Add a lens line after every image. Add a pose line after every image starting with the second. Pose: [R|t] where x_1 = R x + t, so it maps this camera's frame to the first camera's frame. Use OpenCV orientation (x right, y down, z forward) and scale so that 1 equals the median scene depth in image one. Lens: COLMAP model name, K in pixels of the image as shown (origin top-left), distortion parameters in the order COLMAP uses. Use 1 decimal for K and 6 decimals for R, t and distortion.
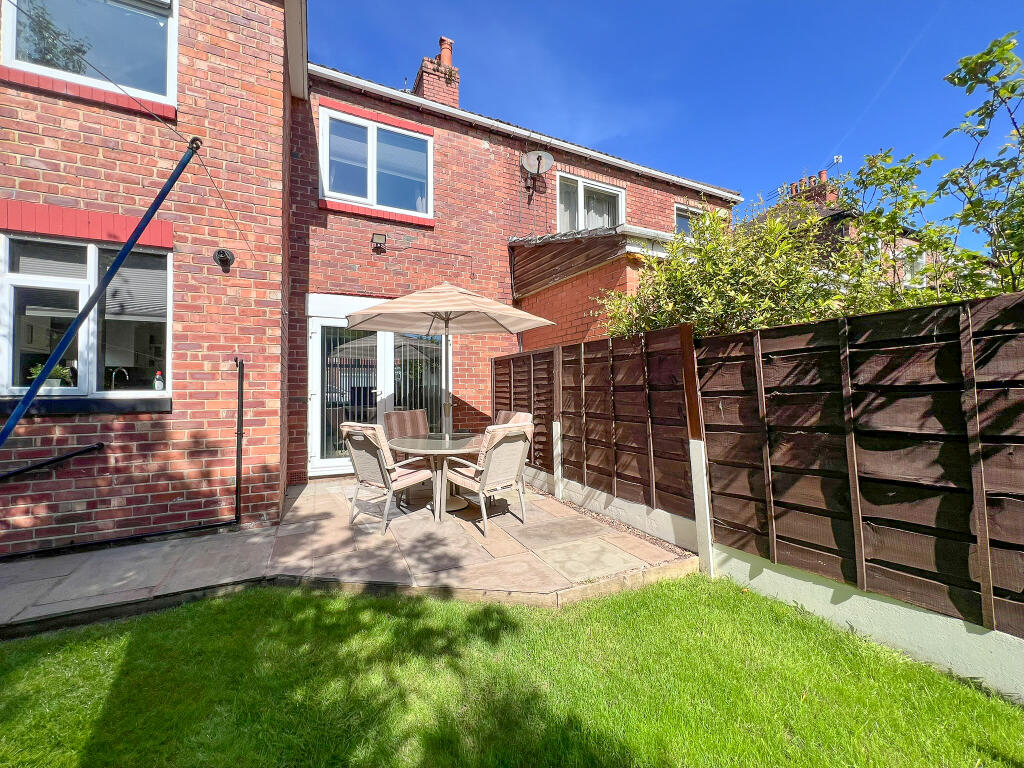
lens RADIAL K [[409.7, 0, 508.8], [0, 409.7, 380.8], [0, 0, 1]] dist [-0.002835, 0.000432]
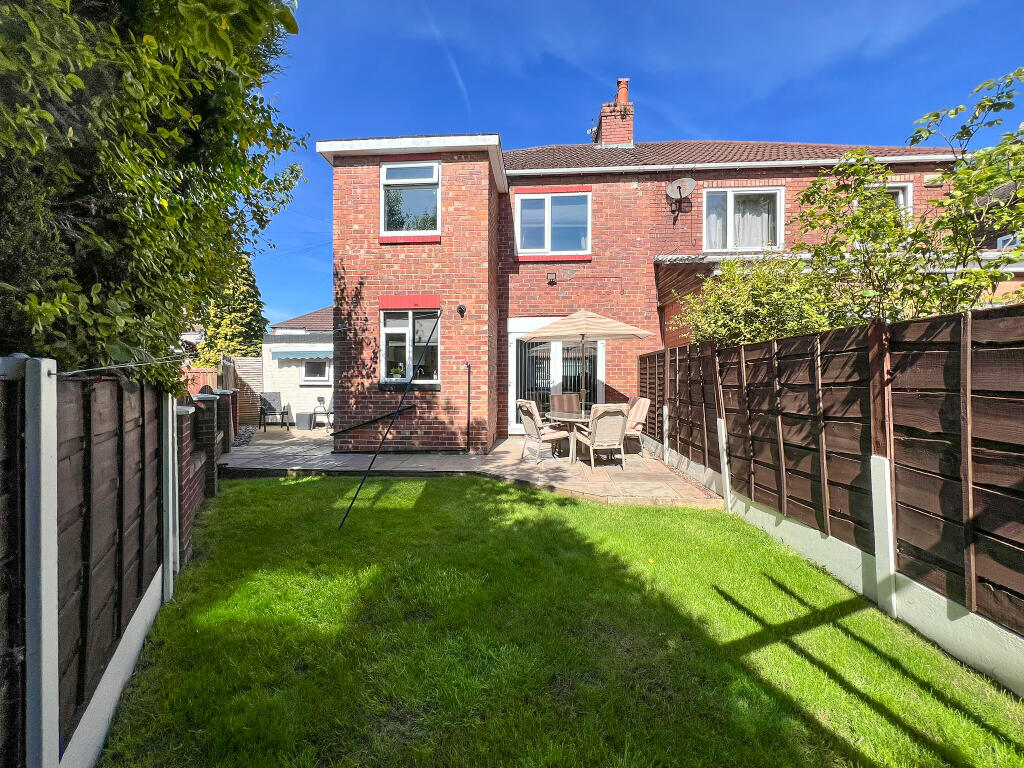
lens RADIAL K [[409.7, 0, 507.9], [0, 409.7, 378.4], [0, 0, 1]] dist [-0.002835, 0.000432]
pose [[0.859013, 0.008847, -0.511877, 0.483260], [0.004870, 0.999664, 0.025450, -0.033539], [0.511930, -0.024355, 0.858682, -0.547712]]
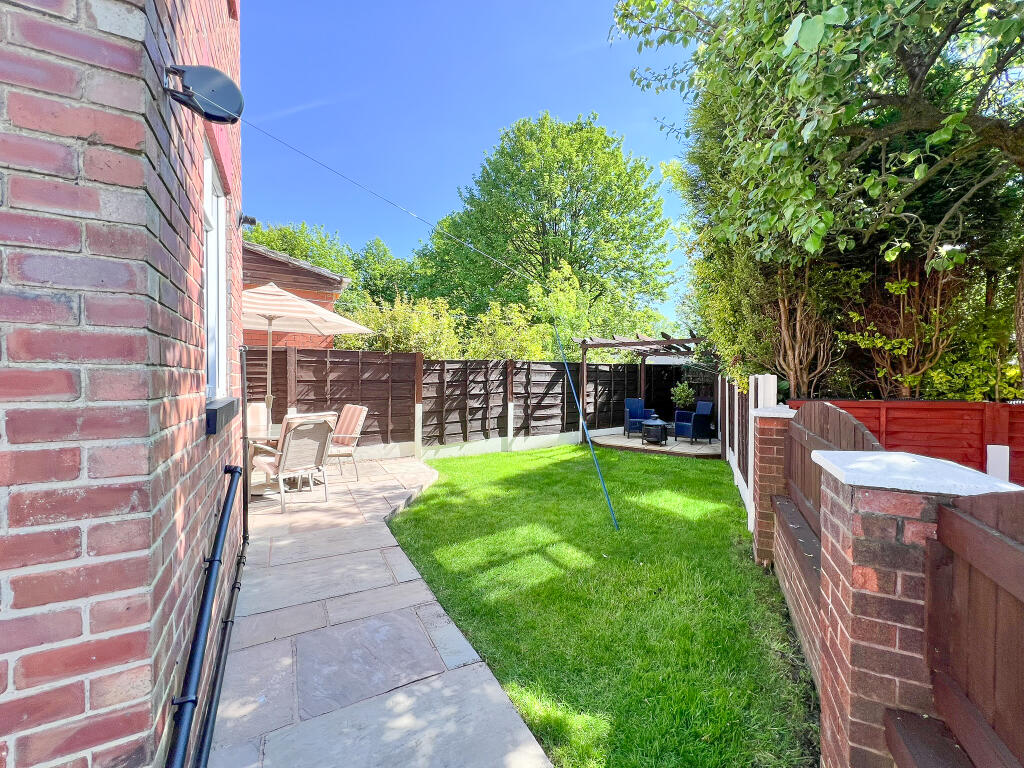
lens RADIAL K [[409.7, 0, 506.9], [0, 409.7, 381.3], [0, 0, 1]] dist [-0.002835, 0.000432]
pose [[-0.041423, -0.006623, 0.999120, -1.582575], [-0.024801, 0.999677, 0.005599, -0.006891], [-0.998834, -0.024547, -0.041574, 0.521943]]
